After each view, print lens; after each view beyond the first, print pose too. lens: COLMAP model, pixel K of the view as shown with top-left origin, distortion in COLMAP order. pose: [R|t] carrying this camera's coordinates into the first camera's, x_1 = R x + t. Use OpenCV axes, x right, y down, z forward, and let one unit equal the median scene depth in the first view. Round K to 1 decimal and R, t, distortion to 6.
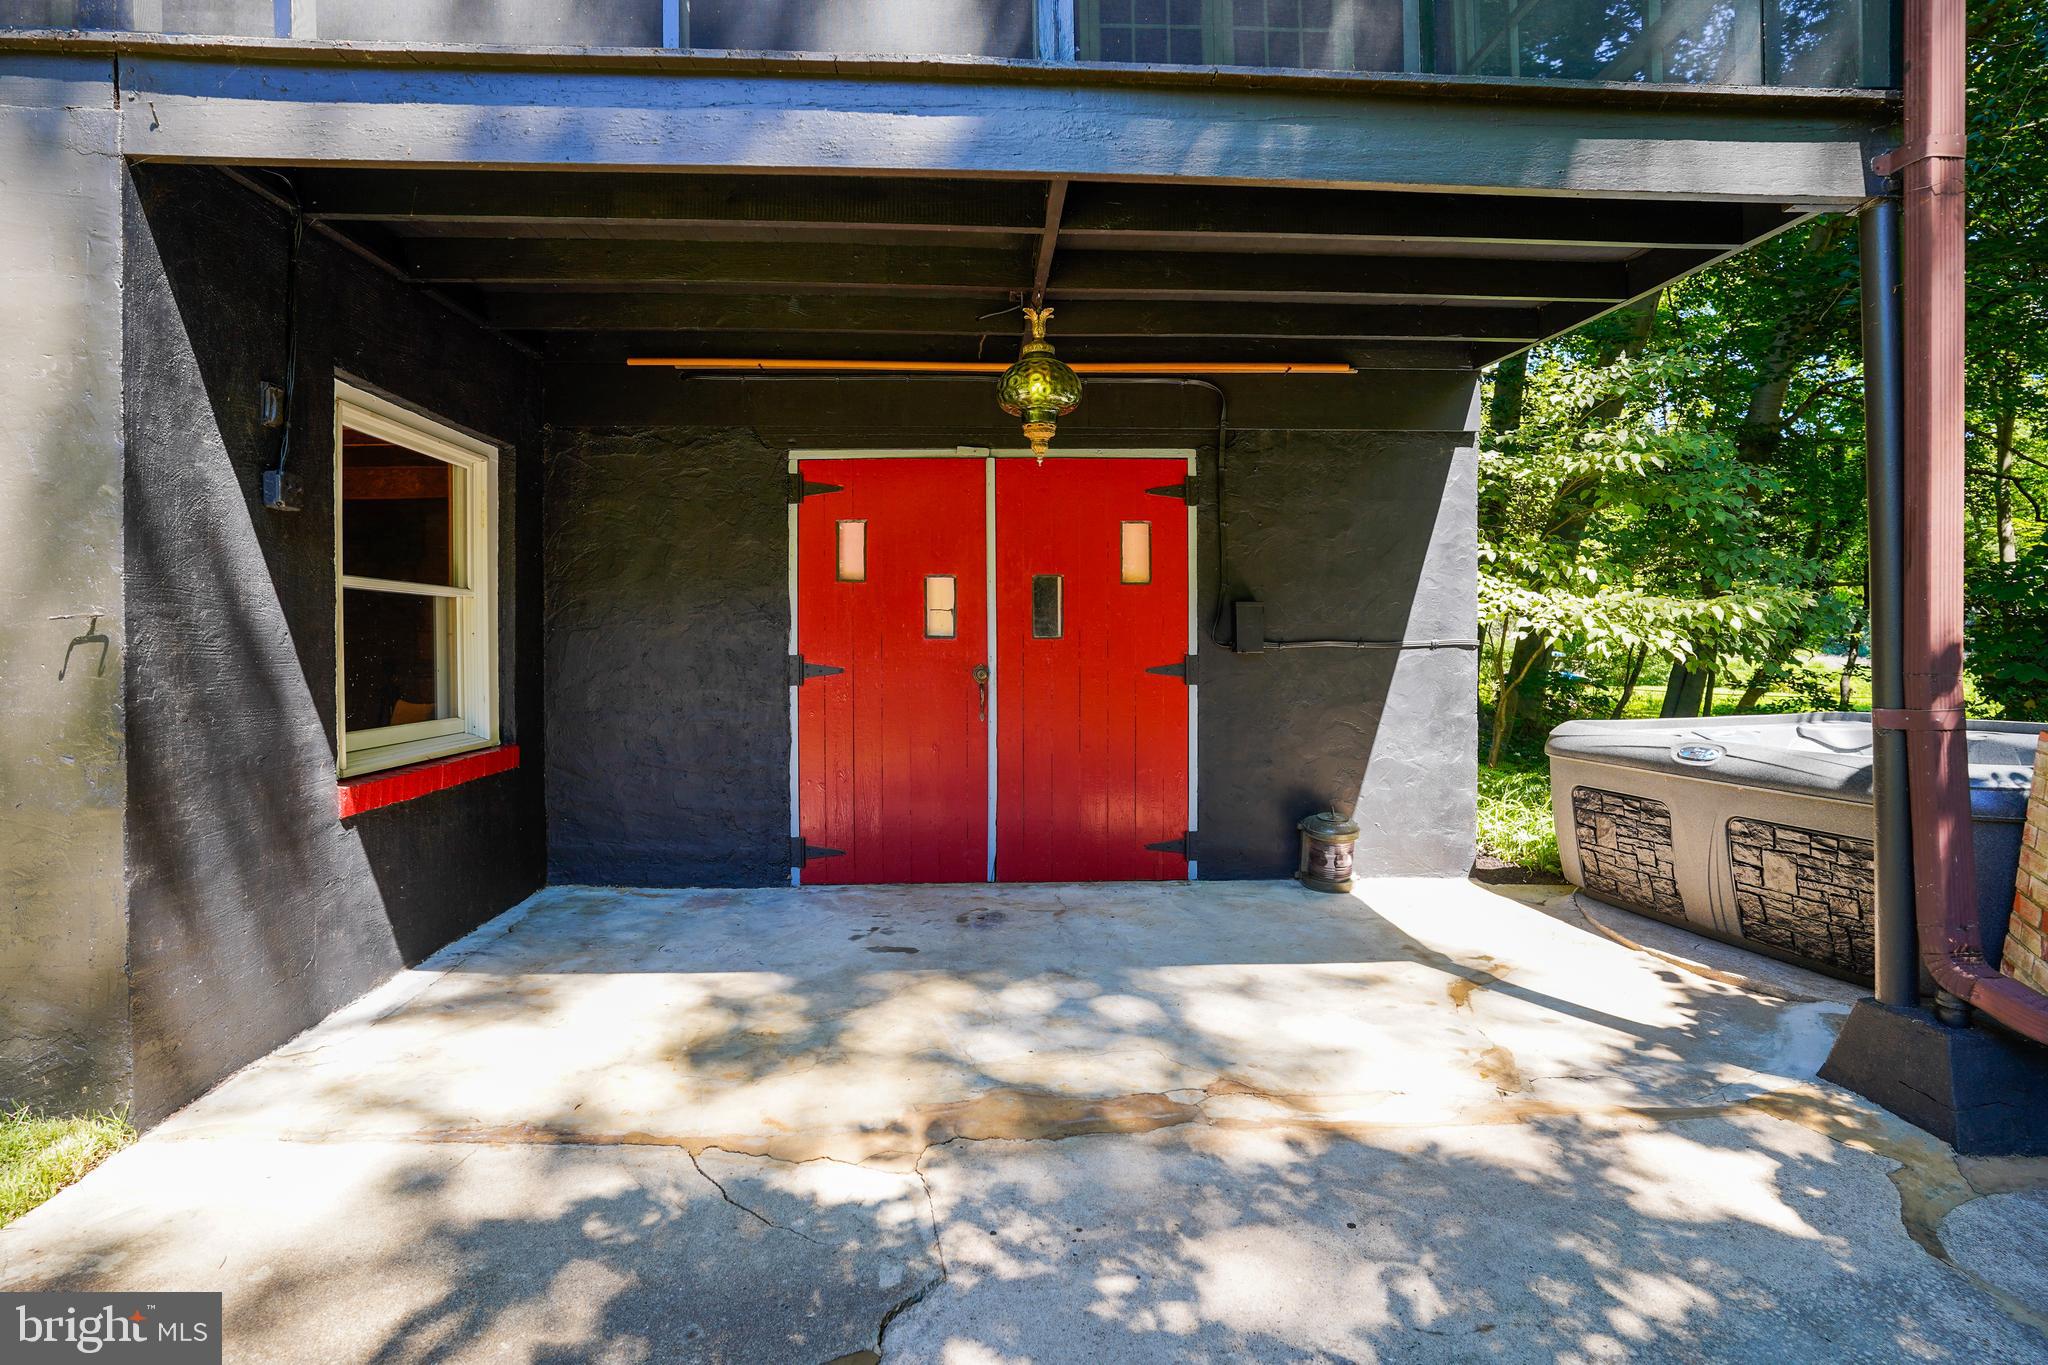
lens RADIAL K [[1013.2, 0, 1020.8], [0, 1013.2, 664.8], [0, 0, 1]] dist [-0.083485, 0.037622]
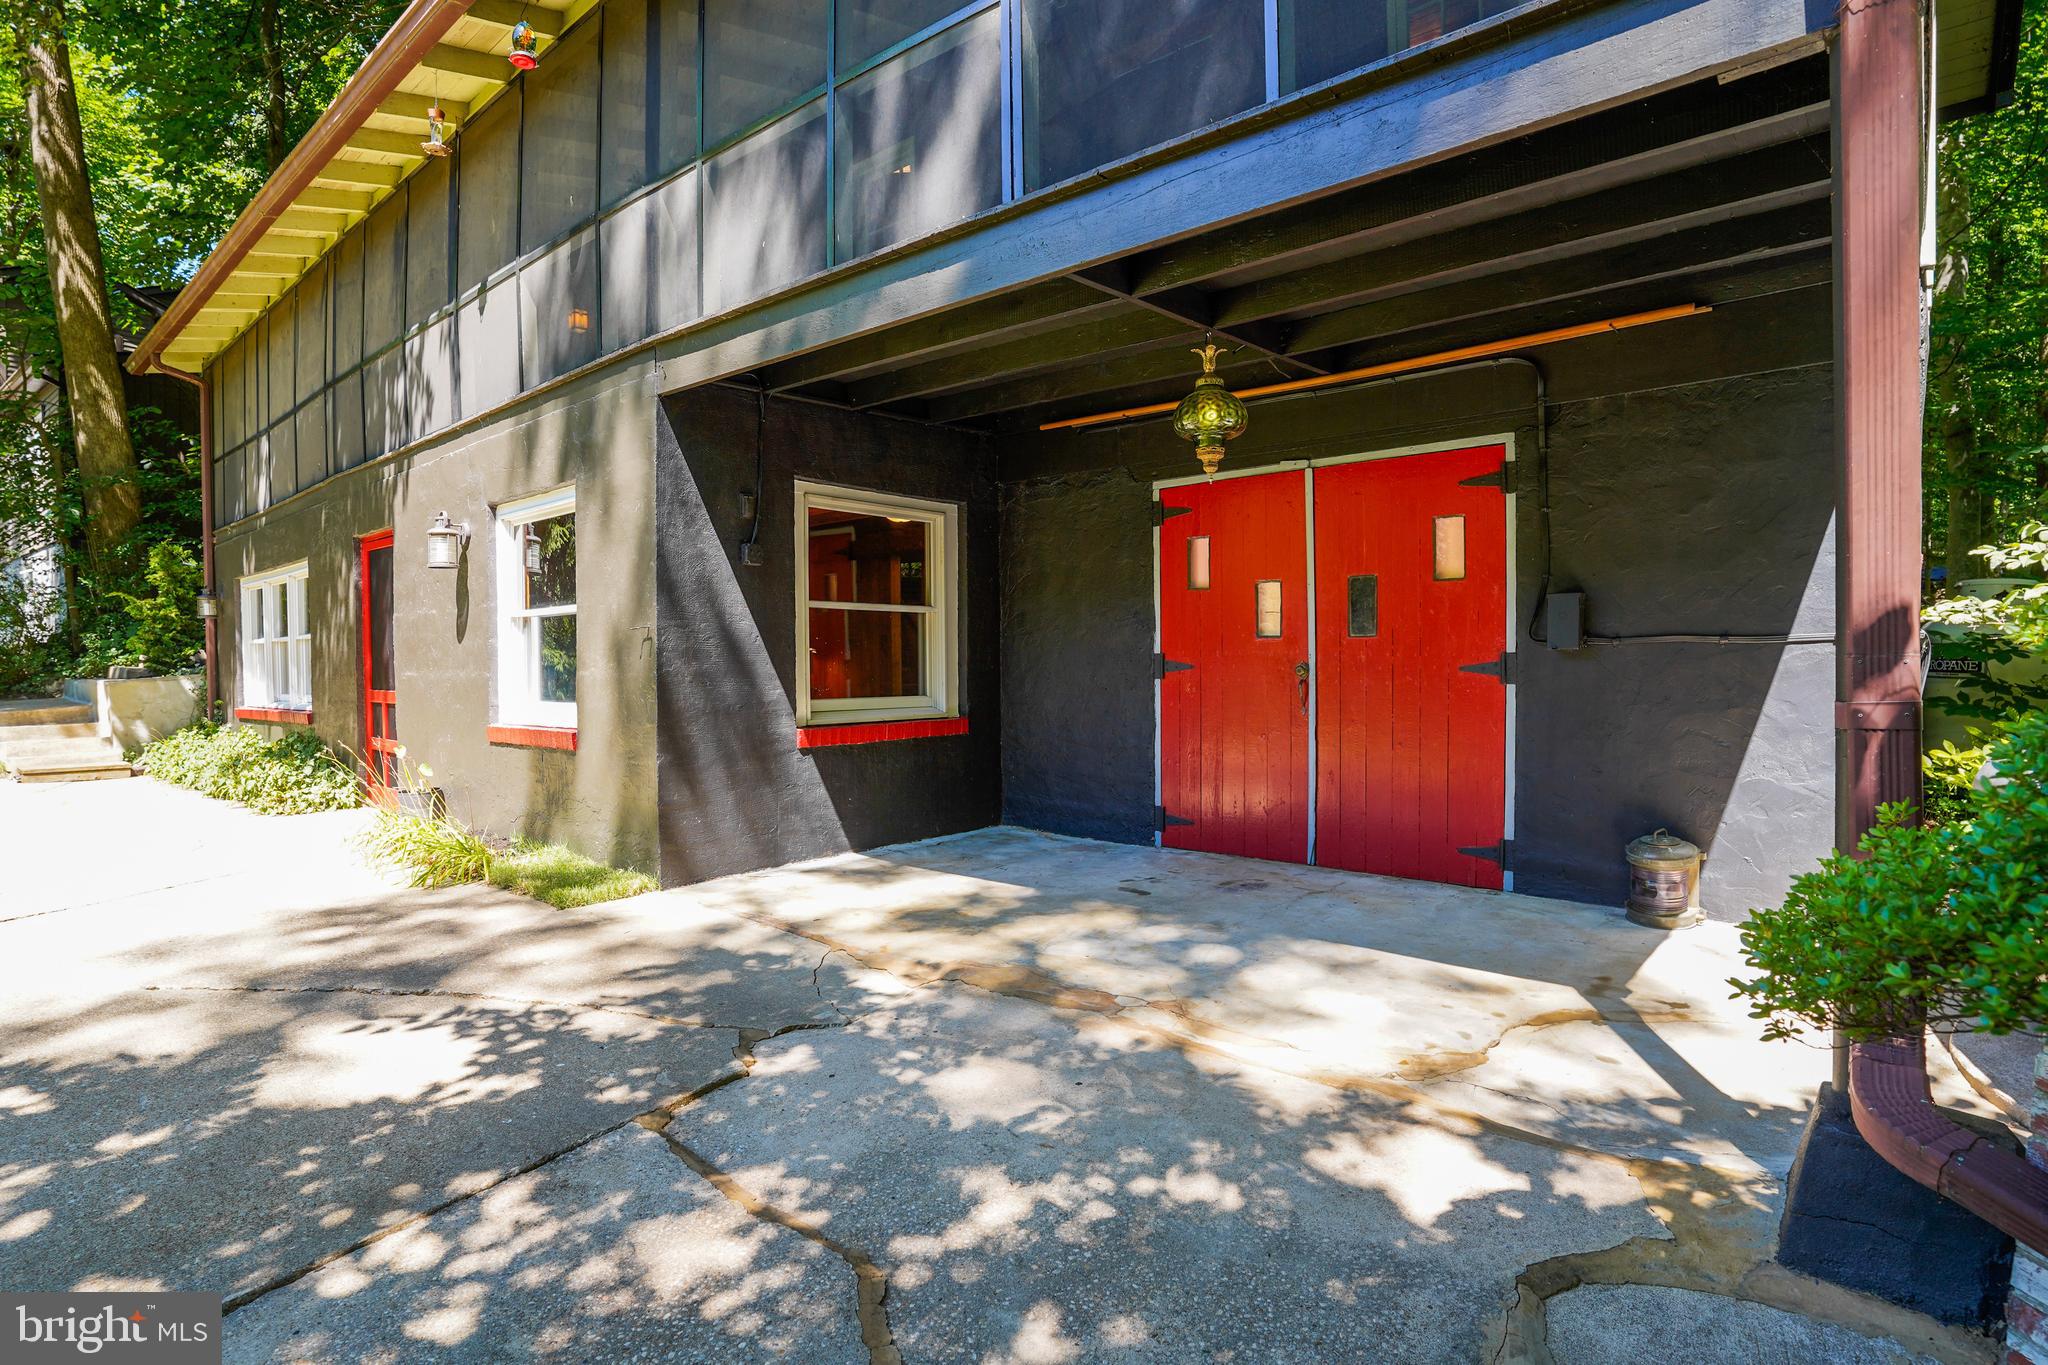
lens RADIAL K [[1055.4, 0, 1015.4], [0, 1055.4, 701.5], [0, 0, 1]] dist [-0.088373, 0.038845]
pose [[0.715323, 0.027180, -0.698265, 0.714879], [-0.013412, 0.999593, 0.025170, 0.024955], [0.698666, -0.008639, 0.715396, -0.013015]]
